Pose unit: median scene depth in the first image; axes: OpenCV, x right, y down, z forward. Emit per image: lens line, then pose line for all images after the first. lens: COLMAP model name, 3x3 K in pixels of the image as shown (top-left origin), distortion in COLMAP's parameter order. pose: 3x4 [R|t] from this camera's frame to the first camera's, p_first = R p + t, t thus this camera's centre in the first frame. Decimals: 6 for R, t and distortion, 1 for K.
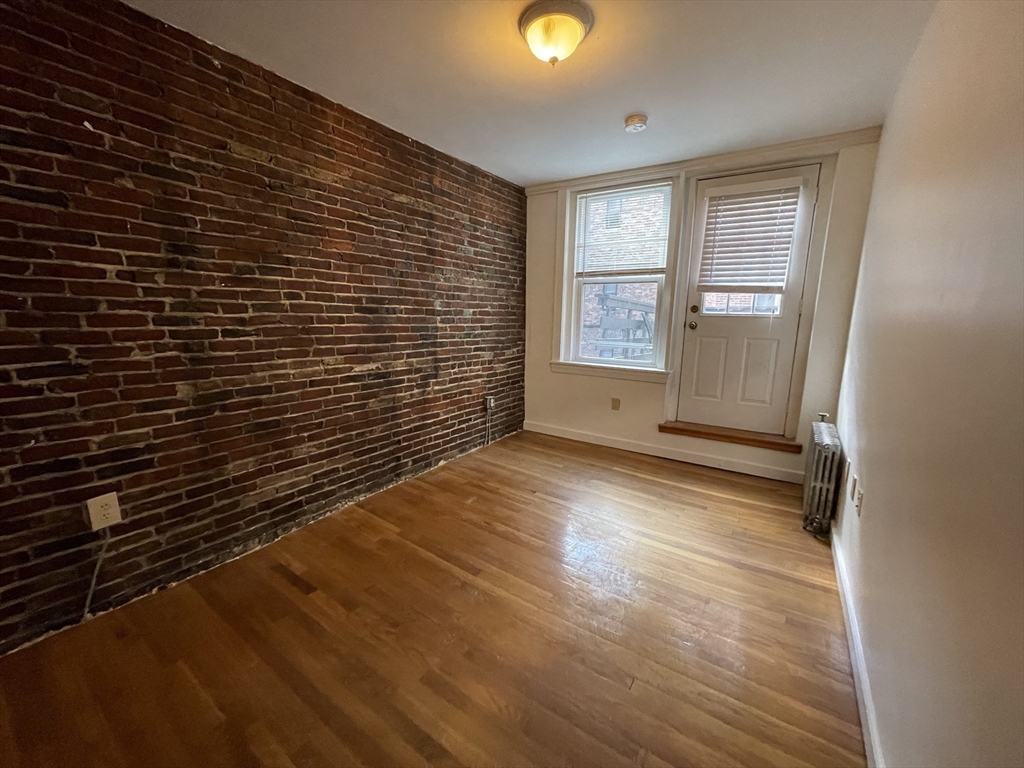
lens RADIAL K [[414.5, 0, 513.6], [0, 414.5, 380.3], [0, 0, 1]] dist [-0.004175, 0.000956]
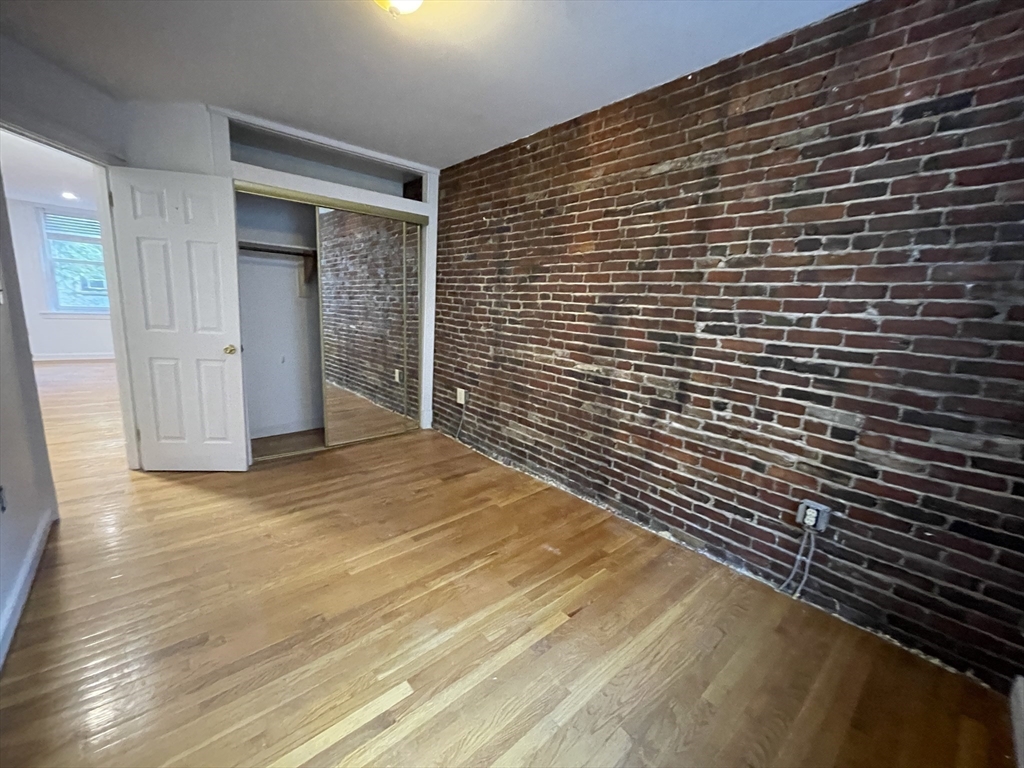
lens RADIAL K [[414.5, 0, 512.3], [0, 414.5, 383.3], [0, 0, 1]] dist [-0.004175, 0.000956]
pose [[-0.262443, 0.146313, -0.953790, 0.578573], [-0.208562, 0.956473, 0.204112, -0.144003], [0.942139, 0.252492, -0.220505, 0.962515]]
